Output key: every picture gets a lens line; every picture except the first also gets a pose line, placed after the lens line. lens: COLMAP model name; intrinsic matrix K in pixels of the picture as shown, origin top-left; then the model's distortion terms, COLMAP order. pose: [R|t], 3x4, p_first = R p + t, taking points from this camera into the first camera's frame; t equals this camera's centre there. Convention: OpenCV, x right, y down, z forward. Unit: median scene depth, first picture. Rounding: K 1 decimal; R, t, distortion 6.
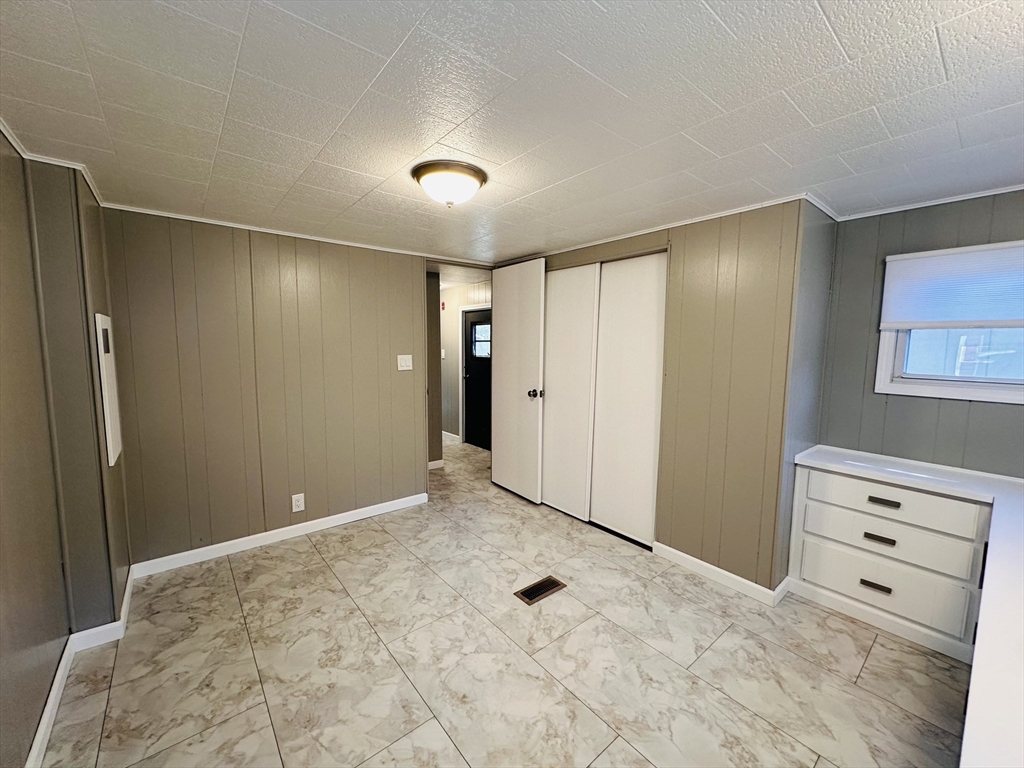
lens RADIAL K [[410.0, 0, 510.4], [0, 410.0, 381.9], [0, 0, 1]] dist [-0.003006, 0.001087]
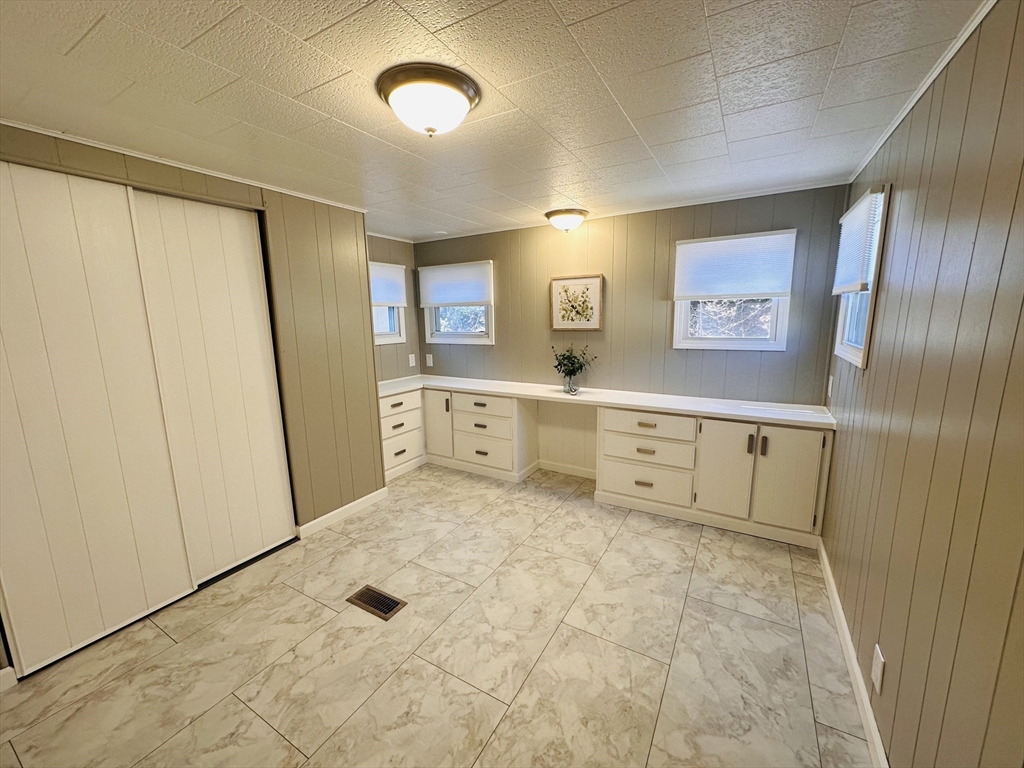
lens RADIAL K [[410.0, 0, 512.2], [0, 410.0, 383.4], [0, 0, 1]] dist [-0.003006, 0.001087]
pose [[-0.348372, -0.163863, 0.922922, -0.931879], [0.098422, 0.972764, 0.209863, -0.127666], [-0.932175, 0.163946, -0.322756, 1.143494]]
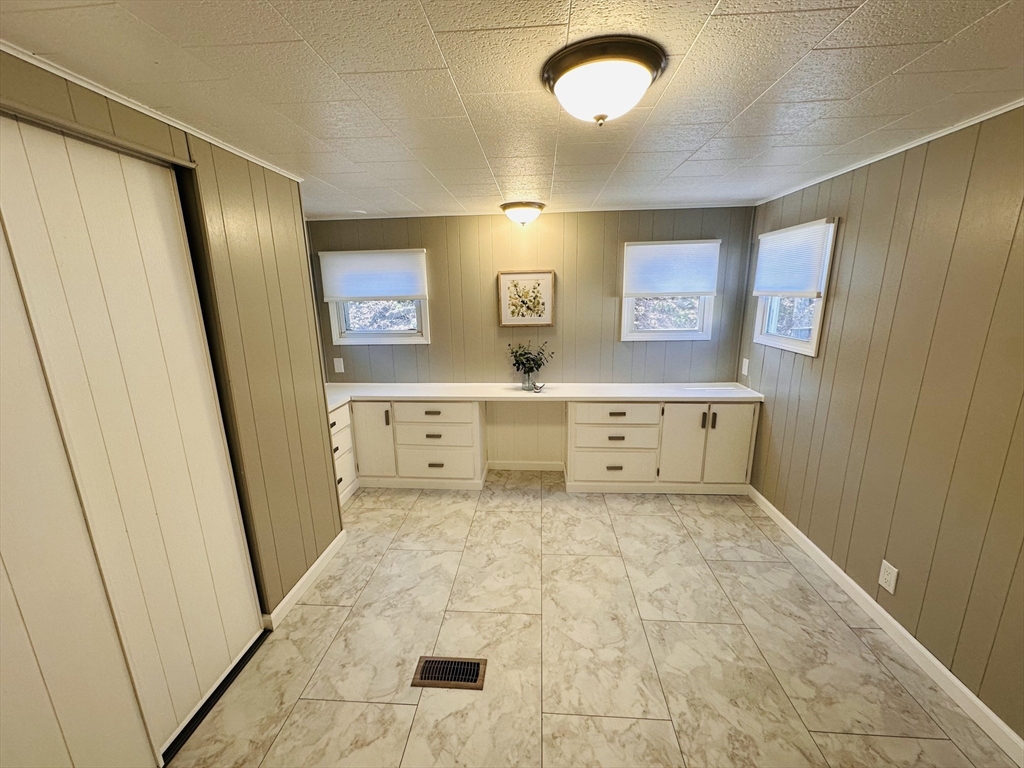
lens RADIAL K [[410.0, 0, 512.0], [0, 410.0, 383.0], [0, 0, 1]] dist [-0.003006, 0.001087]
pose [[-0.727938, -0.150839, 0.668846, -0.511801], [0.070987, 0.953678, 0.292334, -0.236096], [-0.681959, 0.260281, -0.683510, 1.577978]]
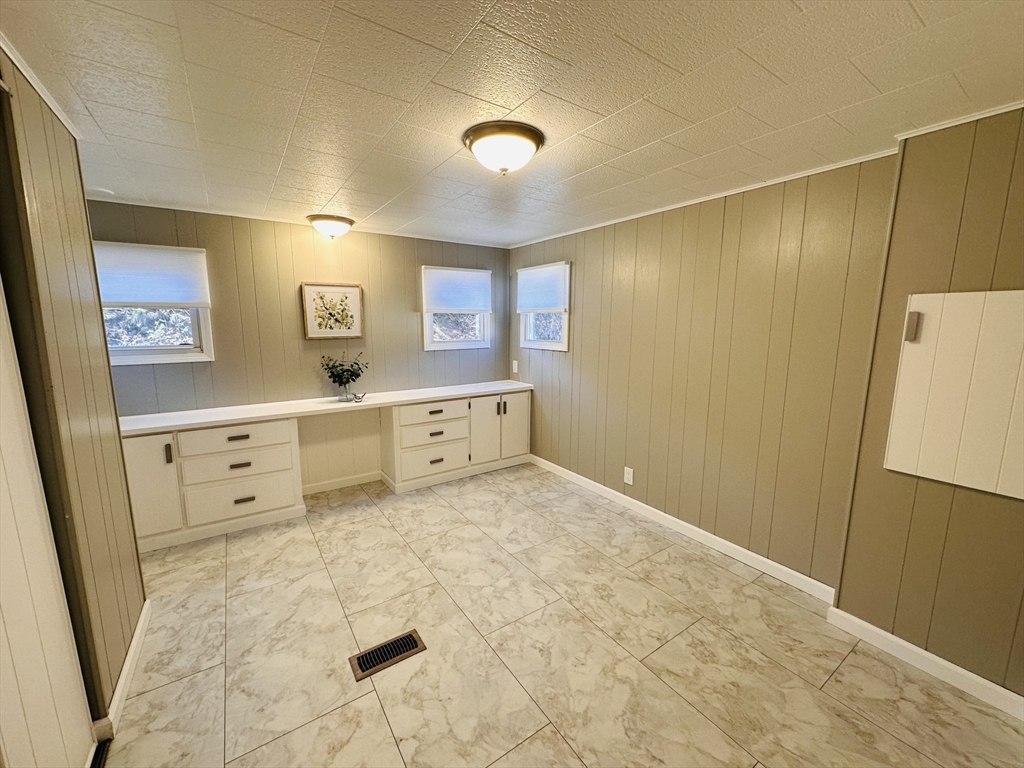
lens RADIAL K [[410.0, 0, 512.3], [0, 410.0, 382.6], [0, 0, 1]] dist [-0.003006, 0.001087]
pose [[-0.996319, -0.024662, 0.082095, -0.246039], [-0.004476, 0.971379, 0.237491, -0.186367], [-0.085602, 0.236249, -0.967915, 1.941592]]
